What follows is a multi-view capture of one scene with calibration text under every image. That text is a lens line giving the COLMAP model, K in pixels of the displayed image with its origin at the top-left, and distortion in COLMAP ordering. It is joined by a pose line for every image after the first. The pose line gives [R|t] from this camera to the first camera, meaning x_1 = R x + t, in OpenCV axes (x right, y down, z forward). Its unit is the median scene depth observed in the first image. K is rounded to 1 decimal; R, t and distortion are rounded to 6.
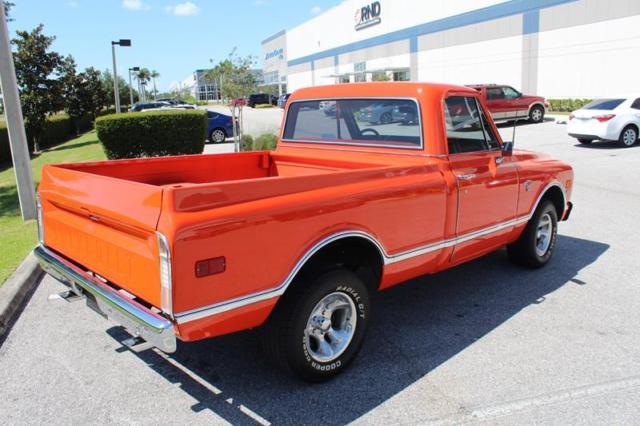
lens RADIAL K [[526.3, 0, 313.5], [0, 526.3, 212.6], [0, 0, 1]] dist [-0.164402, 0.138885]
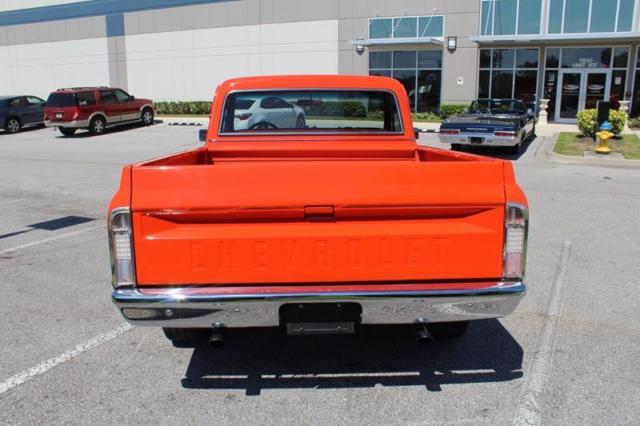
lens RADIAL K [[547.3, 0, 312.5], [0, 547.3, 212.3], [0, 0, 1]] dist [-0.157702, 0.135123]
pose [[0.680496, -0.126466, 0.721756, -0.129786], [0.140857, 0.989200, 0.040522, -0.004070], [-0.719086, 0.074089, 0.690960, 0.050155]]
